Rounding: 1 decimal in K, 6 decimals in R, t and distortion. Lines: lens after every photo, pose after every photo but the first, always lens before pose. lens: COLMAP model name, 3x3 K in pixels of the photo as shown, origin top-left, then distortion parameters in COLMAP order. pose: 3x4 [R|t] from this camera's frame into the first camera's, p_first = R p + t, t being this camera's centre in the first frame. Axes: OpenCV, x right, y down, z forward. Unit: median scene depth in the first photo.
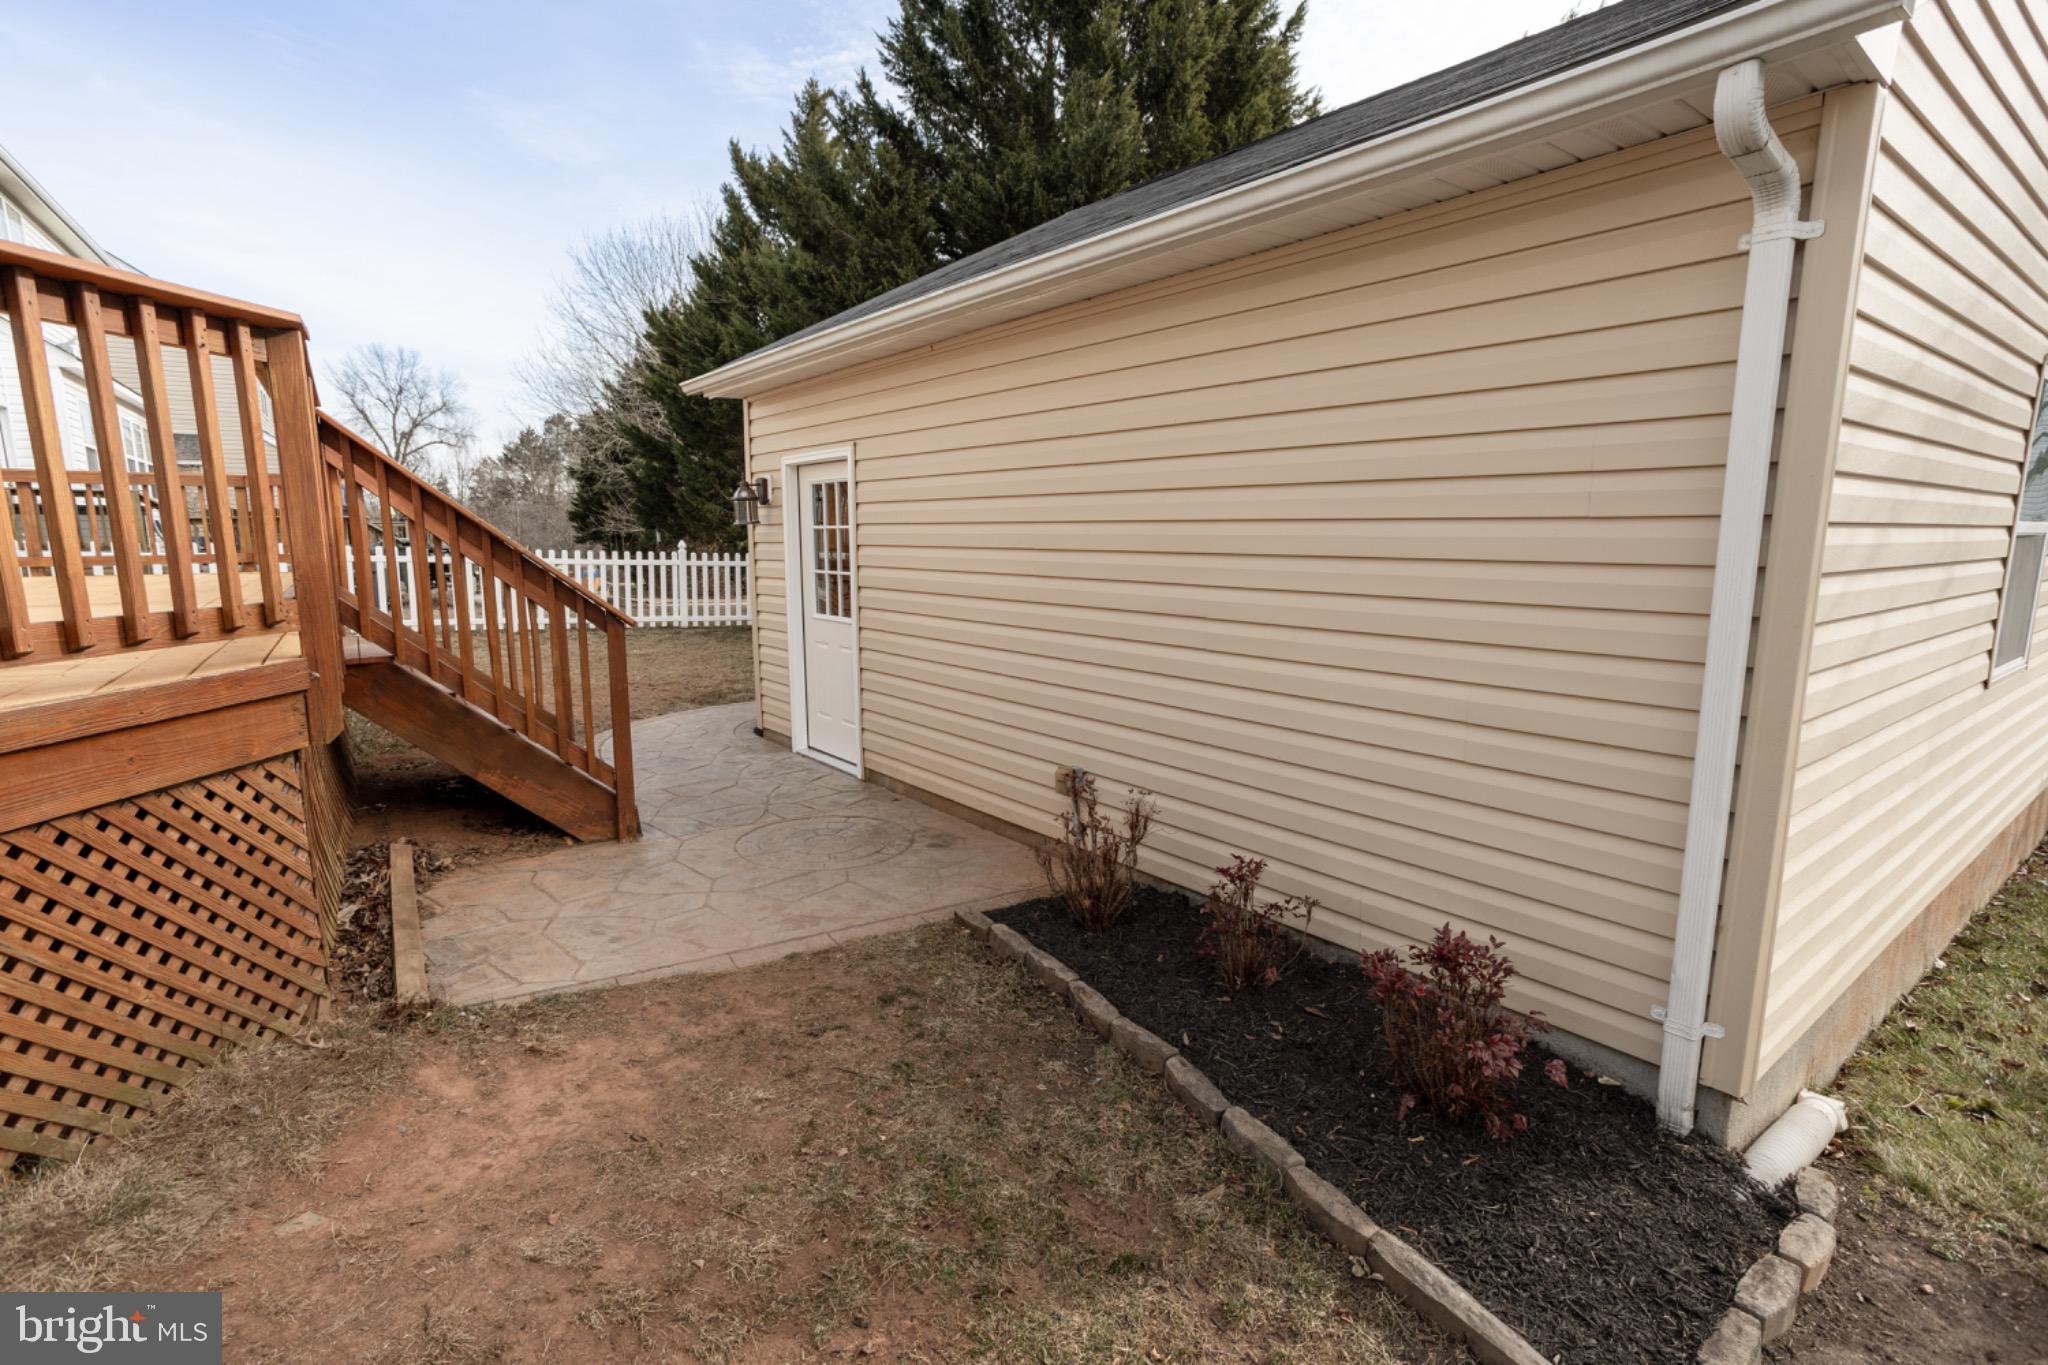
lens RADIAL K [[980.2, 0, 1024.0], [0, 980.2, 682.5], [0, 0, 1]] dist [-0.014351, 0.000365]
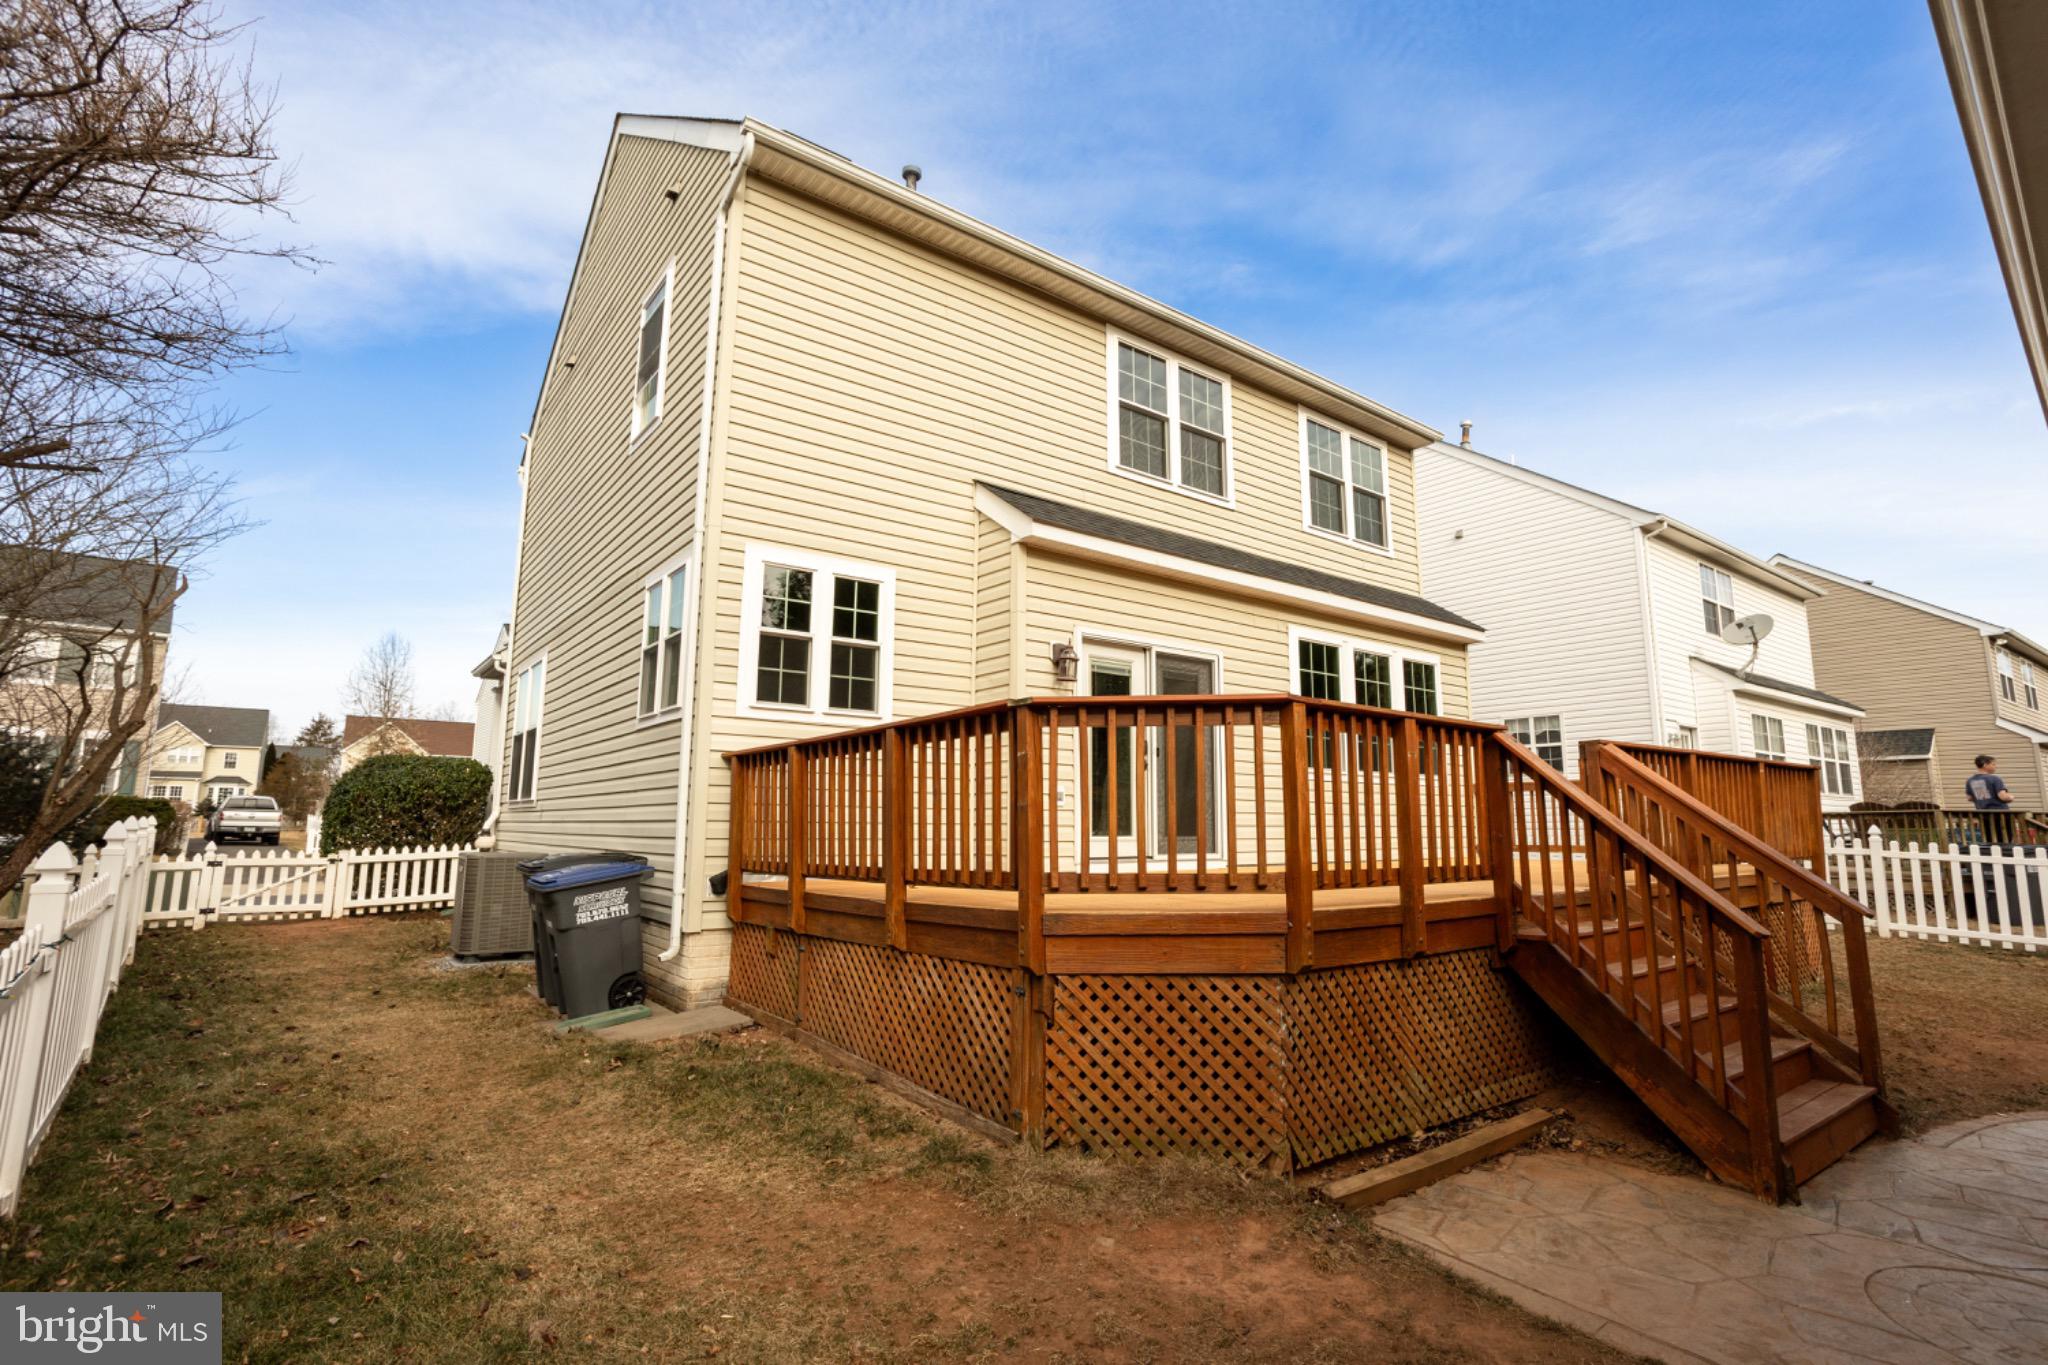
lens RADIAL K [[951.5, 0, 1024.0], [0, 951.5, 682.5], [0, 0, 1]] dist [0.064296, 0.000339]
pose [[-0.029503, -0.190778, -0.981190, 0.759924], [-0.118747, 0.975335, -0.186069, -0.044009], [0.992486, 0.111023, -0.051430, 0.565517]]
